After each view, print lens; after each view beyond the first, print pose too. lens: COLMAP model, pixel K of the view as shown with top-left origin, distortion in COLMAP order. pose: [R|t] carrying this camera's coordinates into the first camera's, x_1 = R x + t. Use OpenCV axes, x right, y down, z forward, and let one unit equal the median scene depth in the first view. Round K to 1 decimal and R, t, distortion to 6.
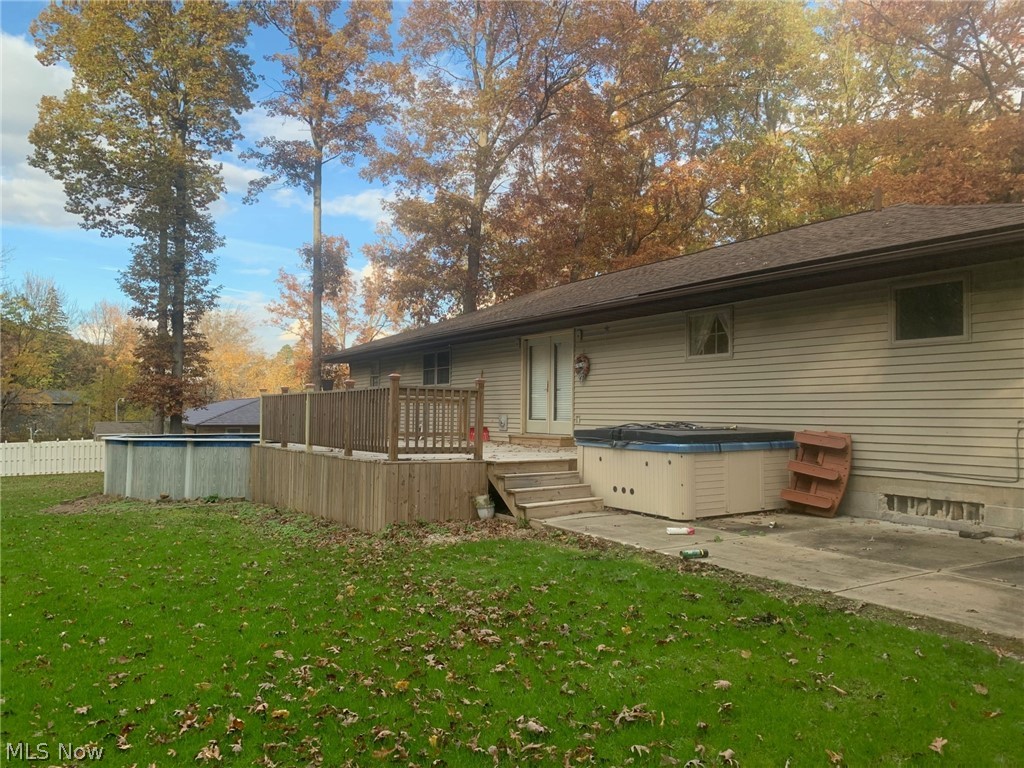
lens RADIAL K [[773.5, 0, 512.5], [0, 773.5, 402.3], [0, 0, 1]] dist [-0.000377, 0.000467]
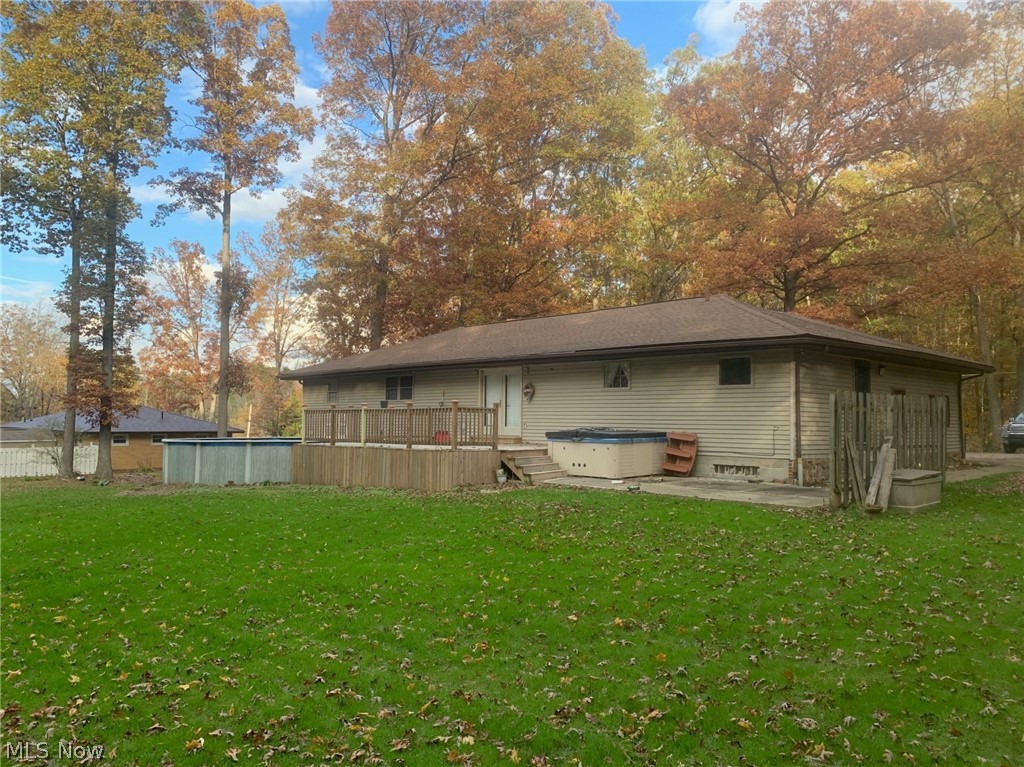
lens RADIAL K [[773.5, 0, 512.5], [0, 773.5, 401.8], [0, 0, 1]] dist [-0.000377, 0.000467]
pose [[0.977746, 0.004151, 0.209749, -0.327549], [-0.002281, 0.999955, -0.009160, -0.014167], [-0.209778, 0.008478, 0.977712, -0.618231]]
